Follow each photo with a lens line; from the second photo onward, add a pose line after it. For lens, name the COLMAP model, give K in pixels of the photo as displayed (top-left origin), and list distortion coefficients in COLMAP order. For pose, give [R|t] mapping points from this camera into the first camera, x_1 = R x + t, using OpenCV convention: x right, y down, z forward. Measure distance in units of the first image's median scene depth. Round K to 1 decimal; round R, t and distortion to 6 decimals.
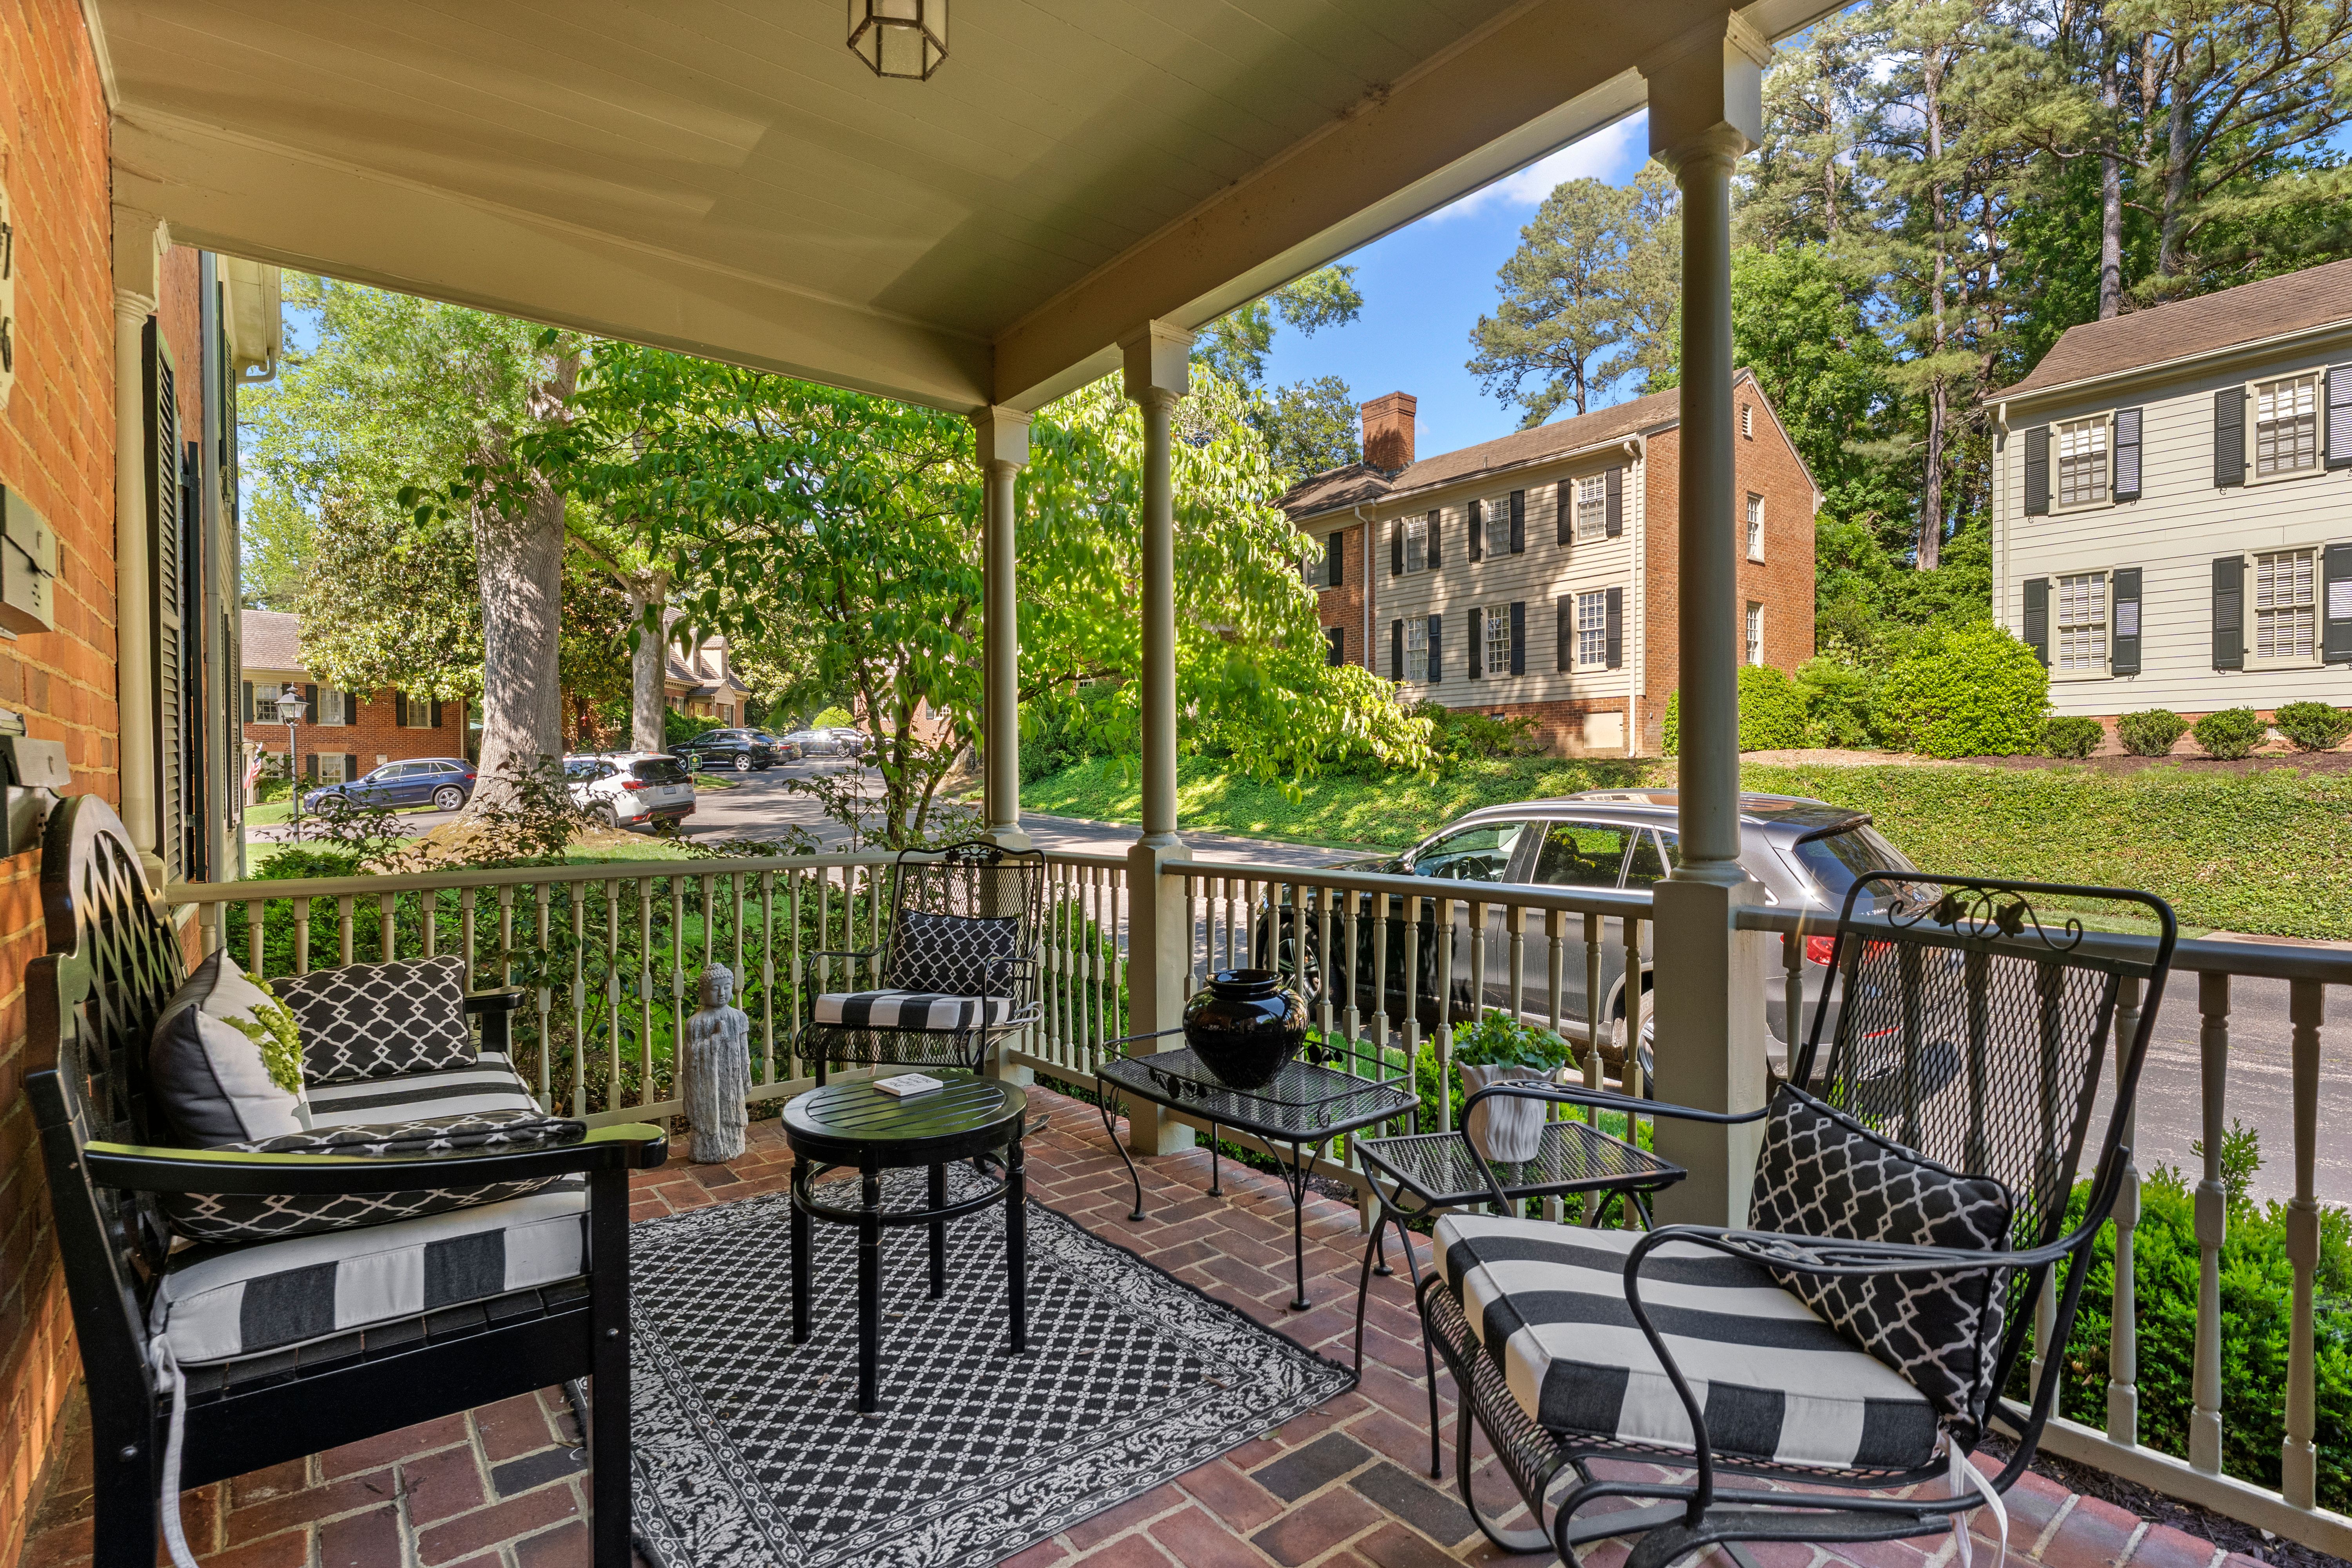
lens RADIAL K [[1125.2, 0, 1175.8], [0, 1125.2, 792.6], [0, 0, 1]] dist [-0.002195, -0.001420]
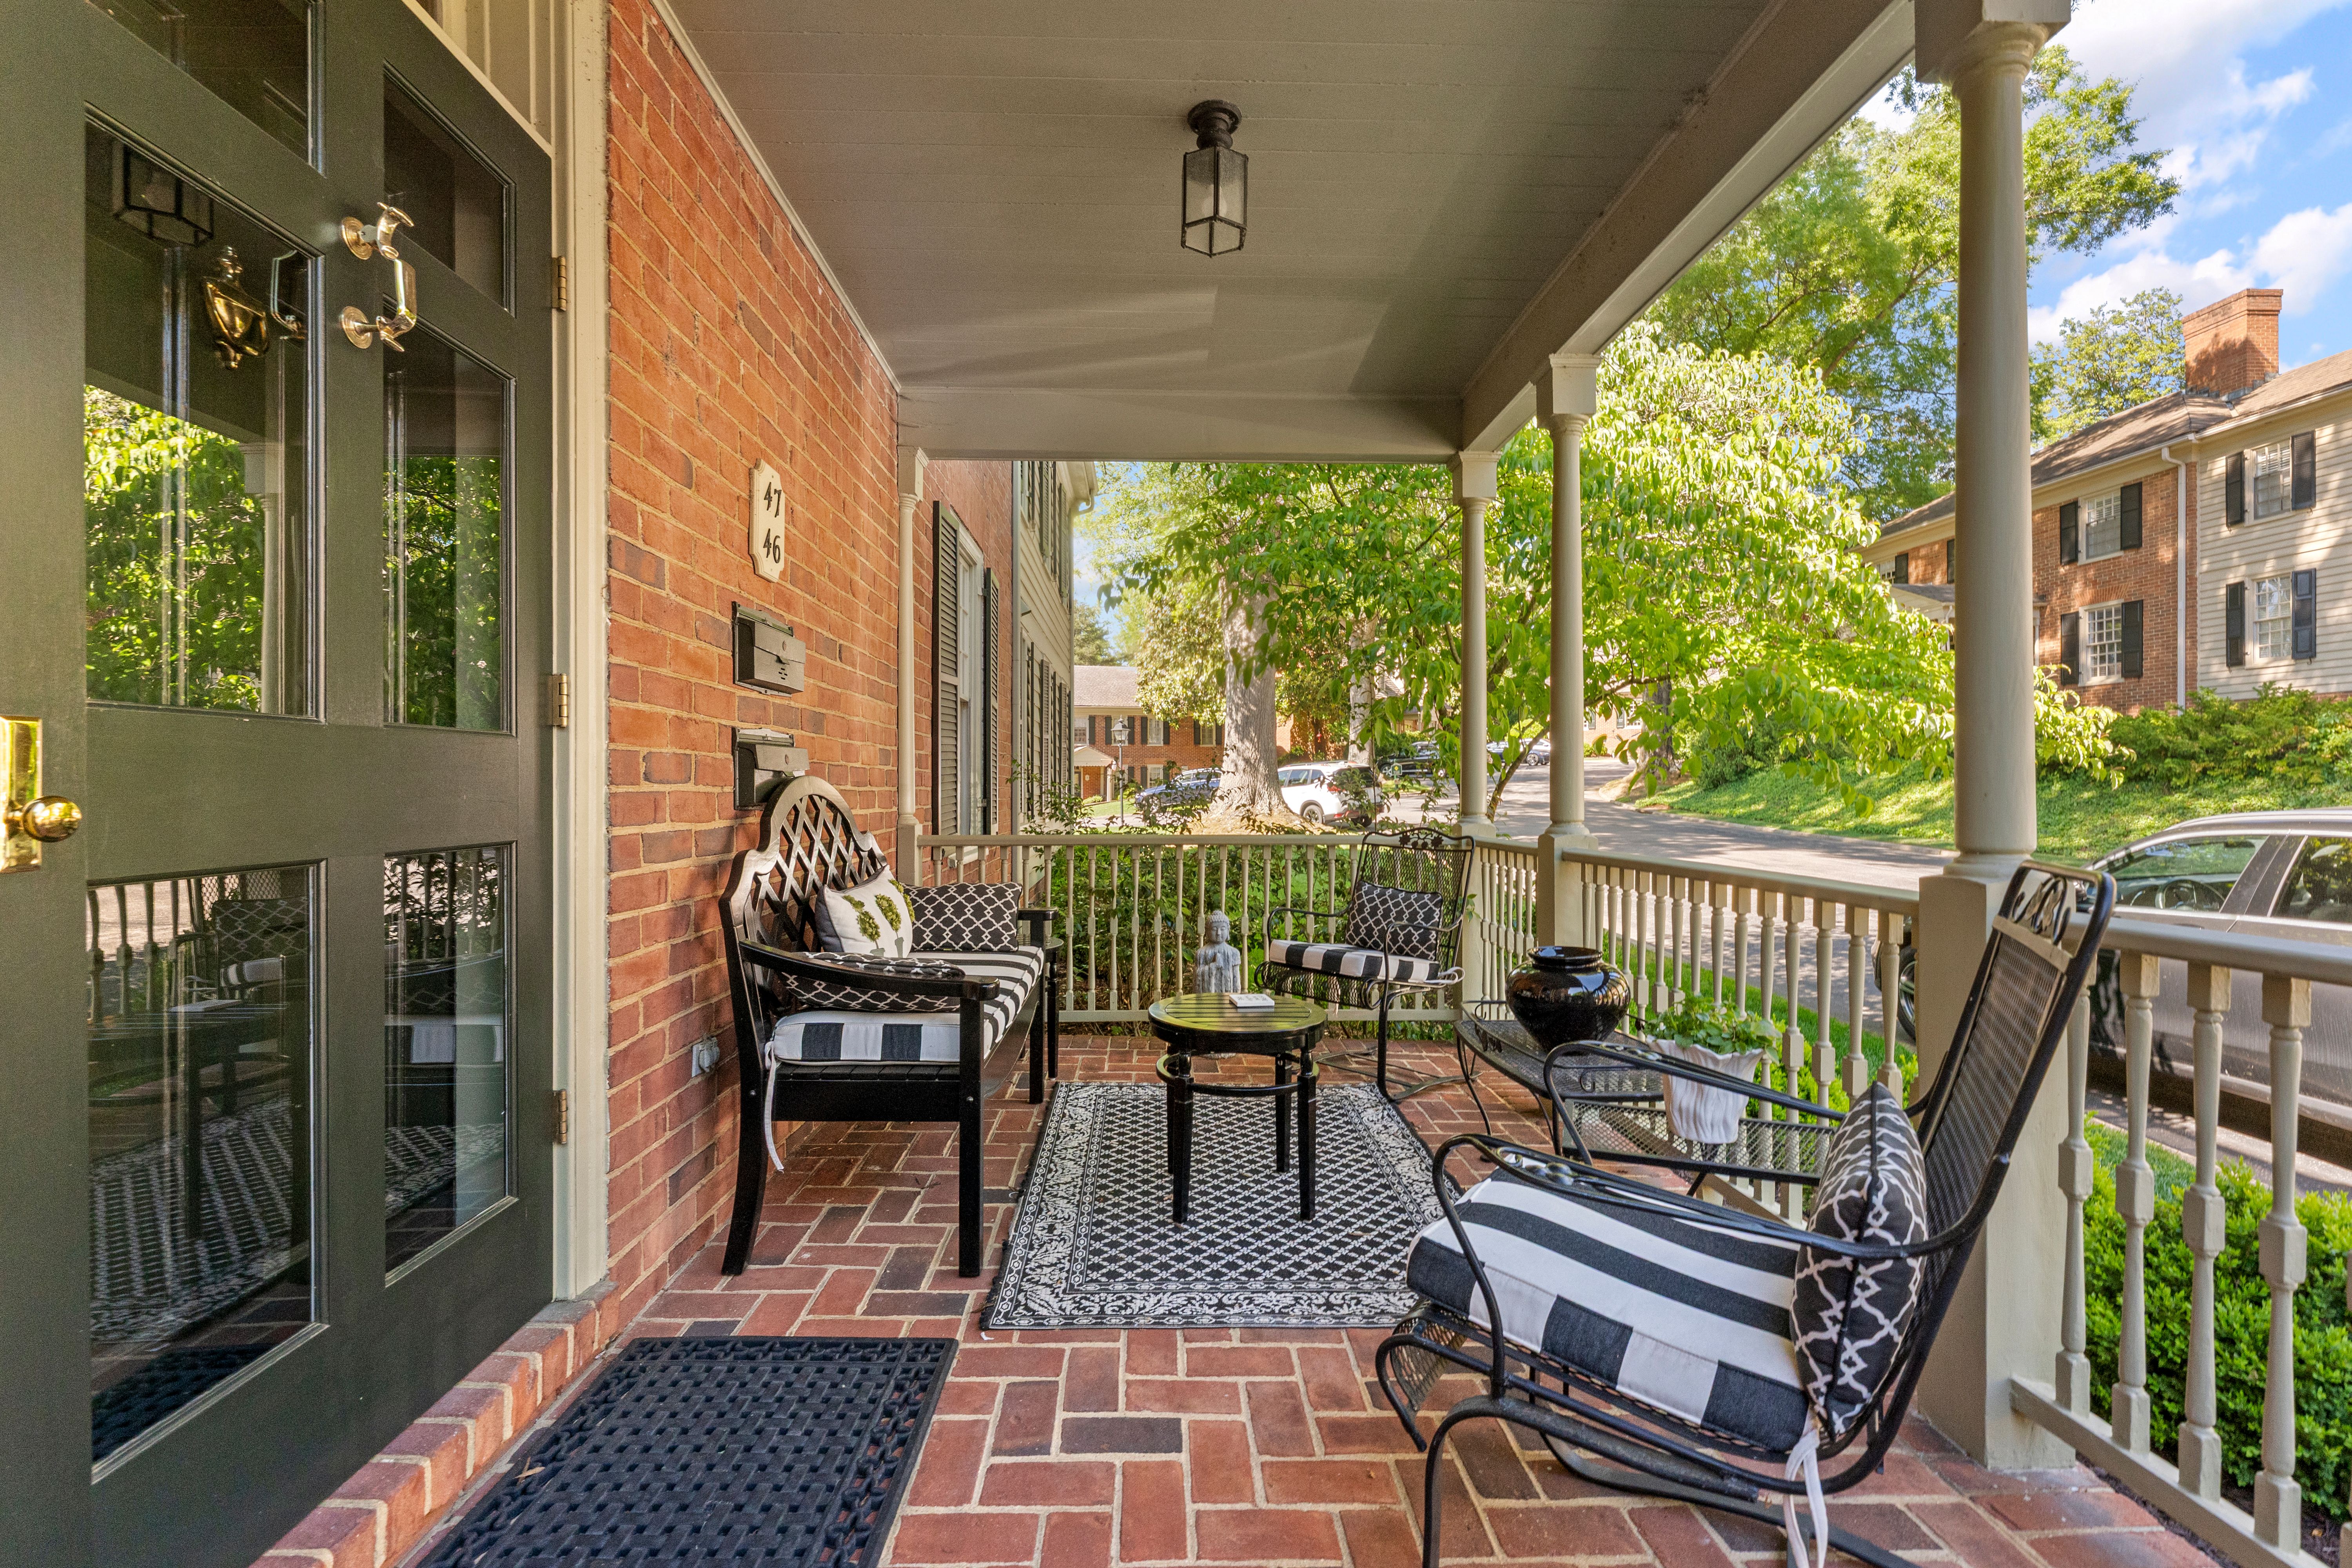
lens RADIAL K [[1024.9, 0, 1176.0], [0, 1024.9, 784.0], [0, 0, 1]] dist [-0.003581, -0.000476]
pose [[0.800427, 0.002728, -0.599424, 0.365205], [-0.011218, 0.999883, -0.010429, 0.017304], [0.599326, 0.015072, 0.800363, -0.016638]]
